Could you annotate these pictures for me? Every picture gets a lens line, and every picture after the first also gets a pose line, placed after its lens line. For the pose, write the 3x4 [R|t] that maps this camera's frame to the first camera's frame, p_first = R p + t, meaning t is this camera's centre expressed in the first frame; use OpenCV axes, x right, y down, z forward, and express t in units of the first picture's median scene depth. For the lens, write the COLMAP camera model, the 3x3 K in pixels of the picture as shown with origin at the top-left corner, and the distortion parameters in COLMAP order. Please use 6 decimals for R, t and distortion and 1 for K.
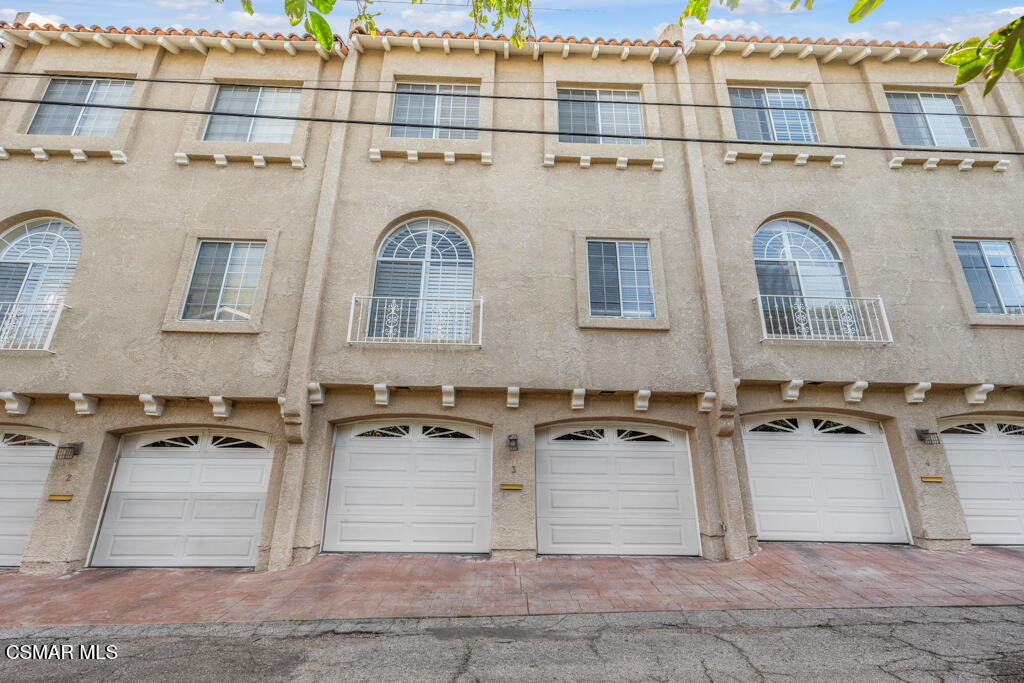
lens RADIAL K [[414.9, 0, 511.6], [0, 414.9, 343.1], [0, 0, 1]] dist [0.001281, -0.000512]
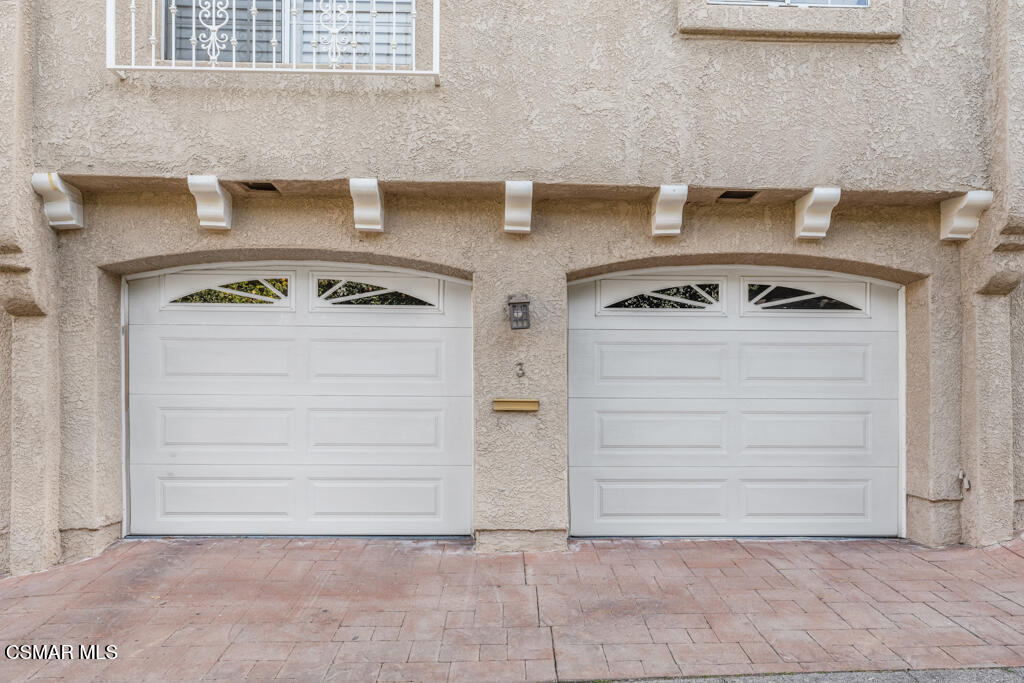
lens RADIAL K [[707.8, 0, 512.4], [0, 707.8, 341.7], [0, 0, 1]] dist [-0.002154, 0.000320]
pose [[0.999963, -0.007528, -0.004221, -0.000266], [0.008303, 0.972503, 0.232743, 0.095695], [0.002353, -0.232770, 0.972529, 0.256078]]
